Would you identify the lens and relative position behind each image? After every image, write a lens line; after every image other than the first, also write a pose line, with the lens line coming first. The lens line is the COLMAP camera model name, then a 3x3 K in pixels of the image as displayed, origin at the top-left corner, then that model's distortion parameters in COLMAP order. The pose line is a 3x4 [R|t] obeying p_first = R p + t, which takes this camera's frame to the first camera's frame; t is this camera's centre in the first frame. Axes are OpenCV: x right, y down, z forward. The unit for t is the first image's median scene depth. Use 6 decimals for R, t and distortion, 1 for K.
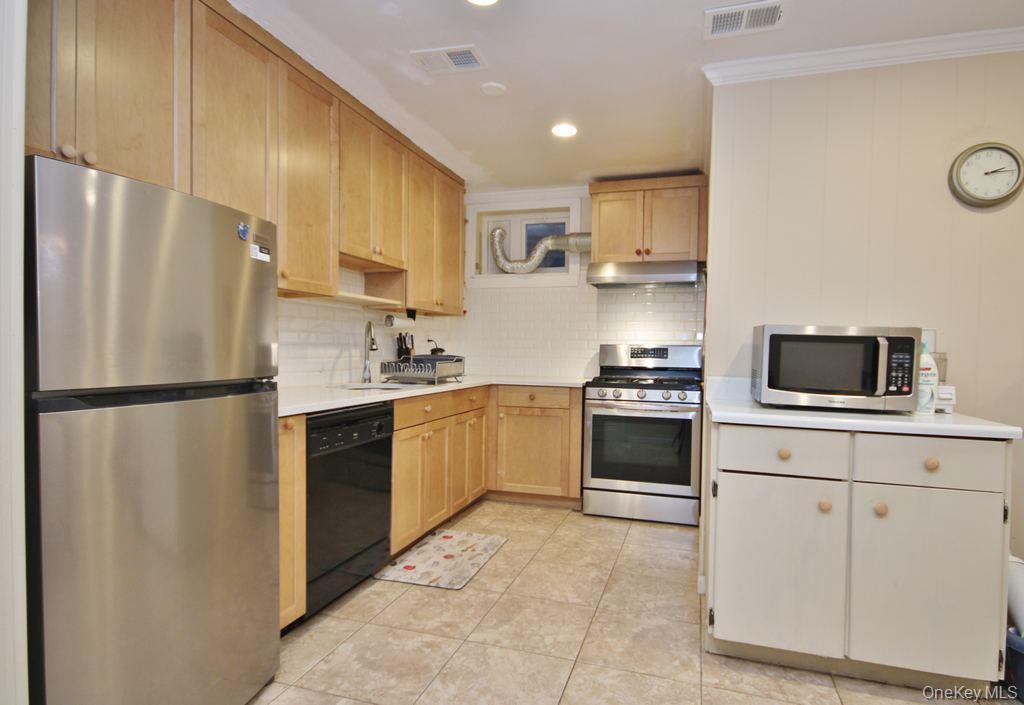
lens RADIAL K [[552.1, 0, 512.0], [0, 552.1, 352.5], [0, 0, 1]] dist [0.000021, -0.000554]
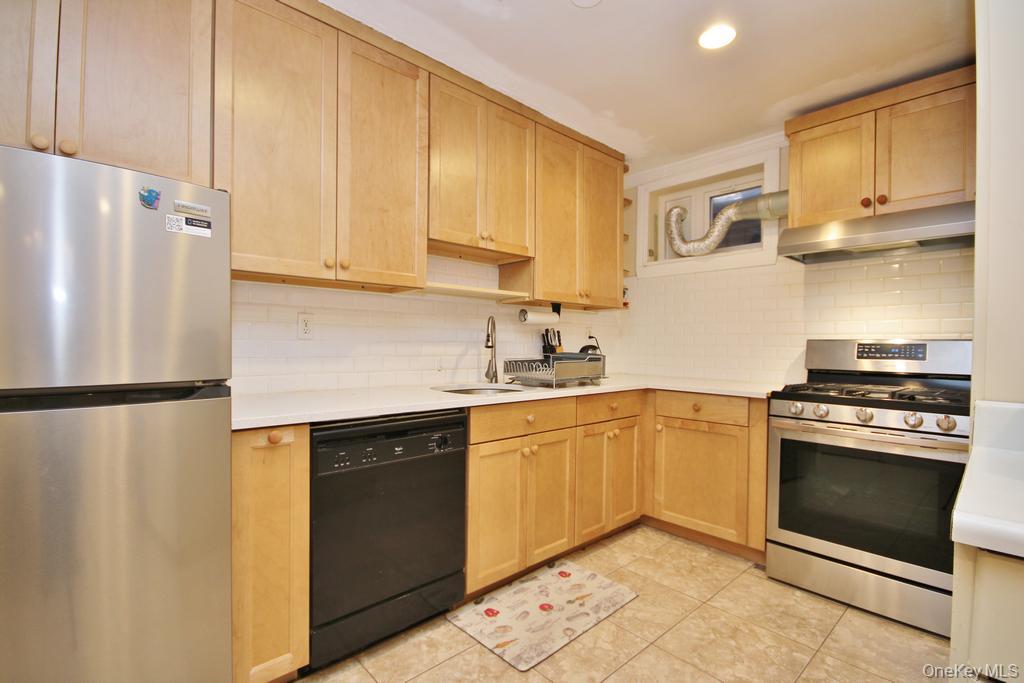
lens RADIAL K [[467.8, 0, 498.3], [0, 467.8, 345.6], [0, 0, 1]] dist [-0.010979, 0.000374]
pose [[0.868850, -0.003302, -0.495064, 0.133171], [-0.001486, 0.999956, -0.009277, -0.000184], [0.495072, 0.008796, 0.868807, 0.318295]]
